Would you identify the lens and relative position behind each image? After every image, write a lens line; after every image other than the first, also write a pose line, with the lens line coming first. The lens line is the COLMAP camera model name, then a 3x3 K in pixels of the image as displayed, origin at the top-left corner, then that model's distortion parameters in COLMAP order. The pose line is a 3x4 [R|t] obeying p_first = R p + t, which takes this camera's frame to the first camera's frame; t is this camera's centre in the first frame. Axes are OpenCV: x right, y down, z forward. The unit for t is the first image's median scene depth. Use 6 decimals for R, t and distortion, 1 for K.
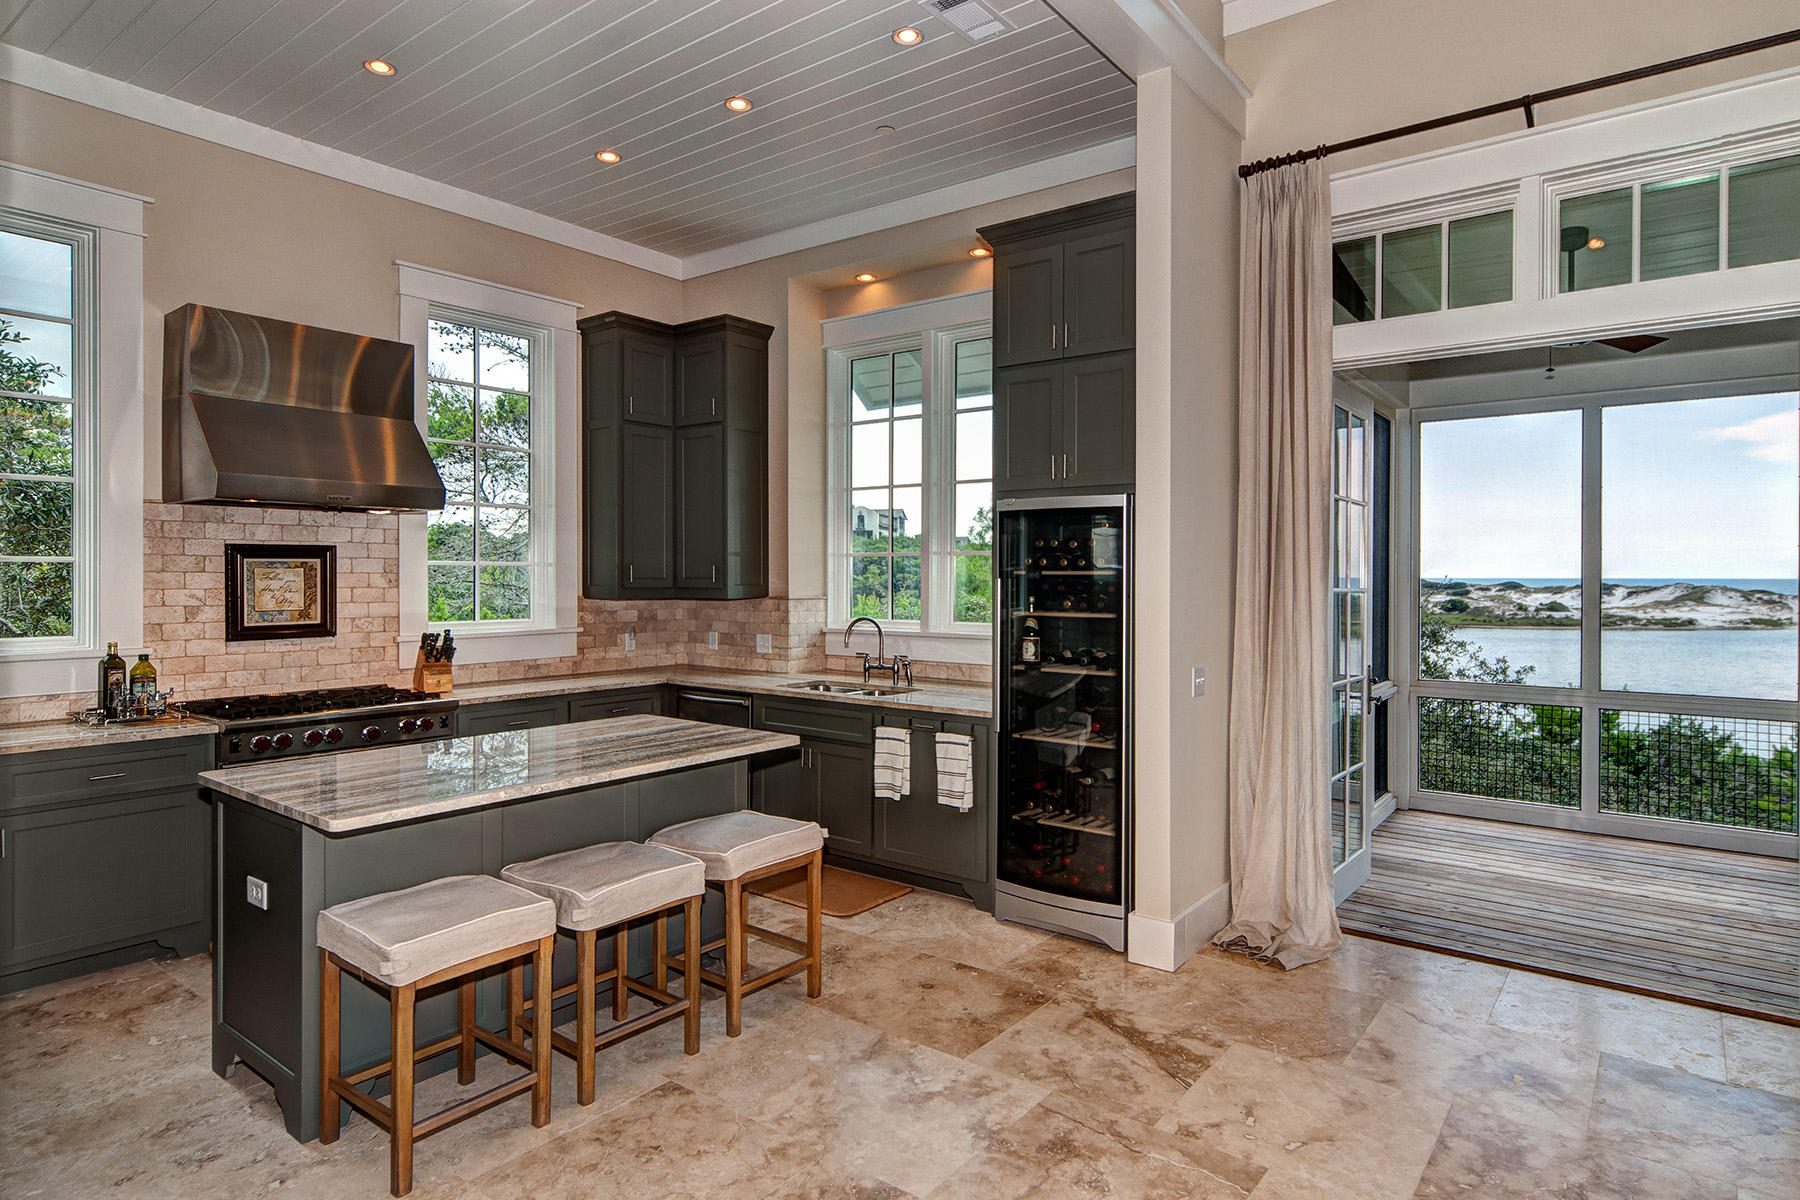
lens RADIAL K [[958.8, 0, 994.9], [0, 958.8, 580.1], [0, 0, 1]] dist [0.020022, -0.006243]
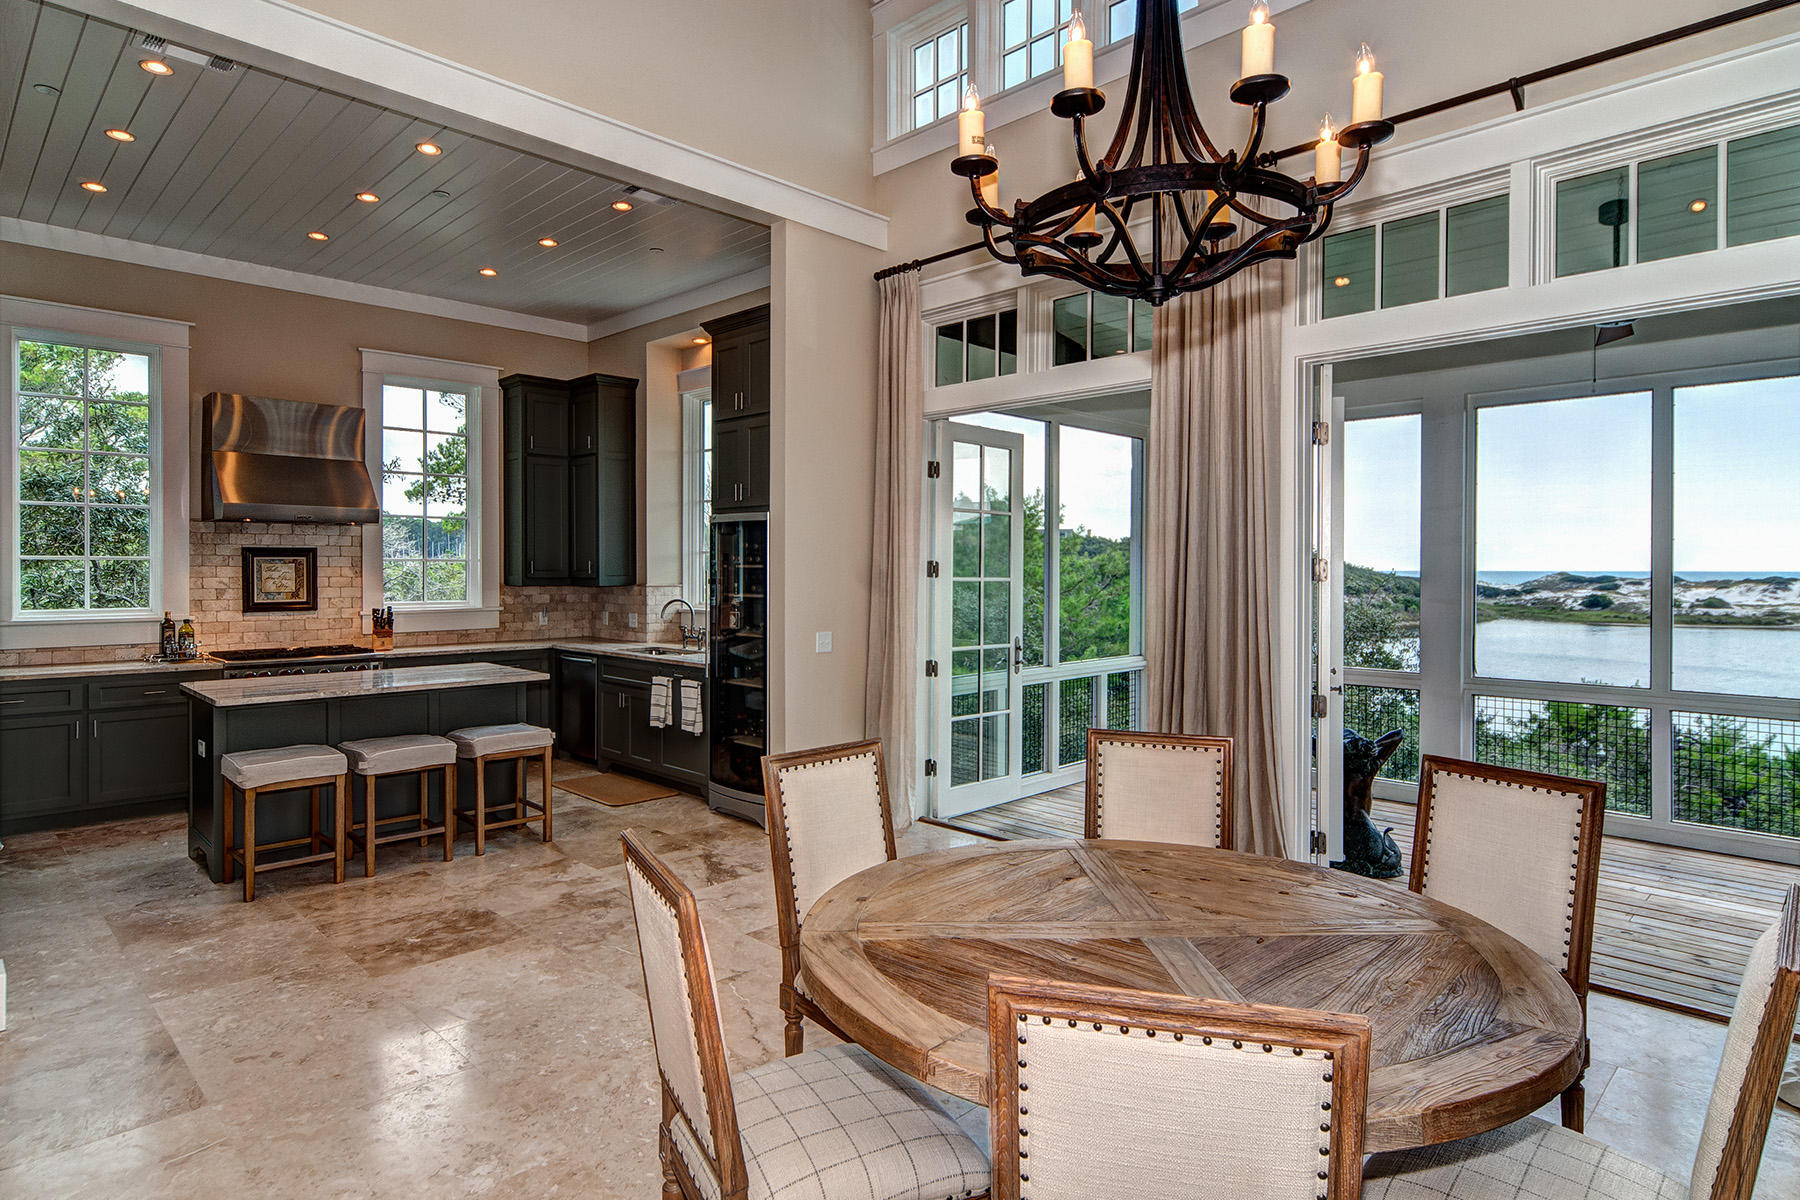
lens RADIAL K [[958.8, 0, 915.8], [0, 958.8, 570.0], [0, 0, 1]] dist [0.020022, -0.006243]
pose [[0.987692, -0.001196, -0.156406, 0.422836], [0.000642, 0.999993, -0.003593, 0.003149], [0.156409, 0.003449, 0.987686, -0.284646]]
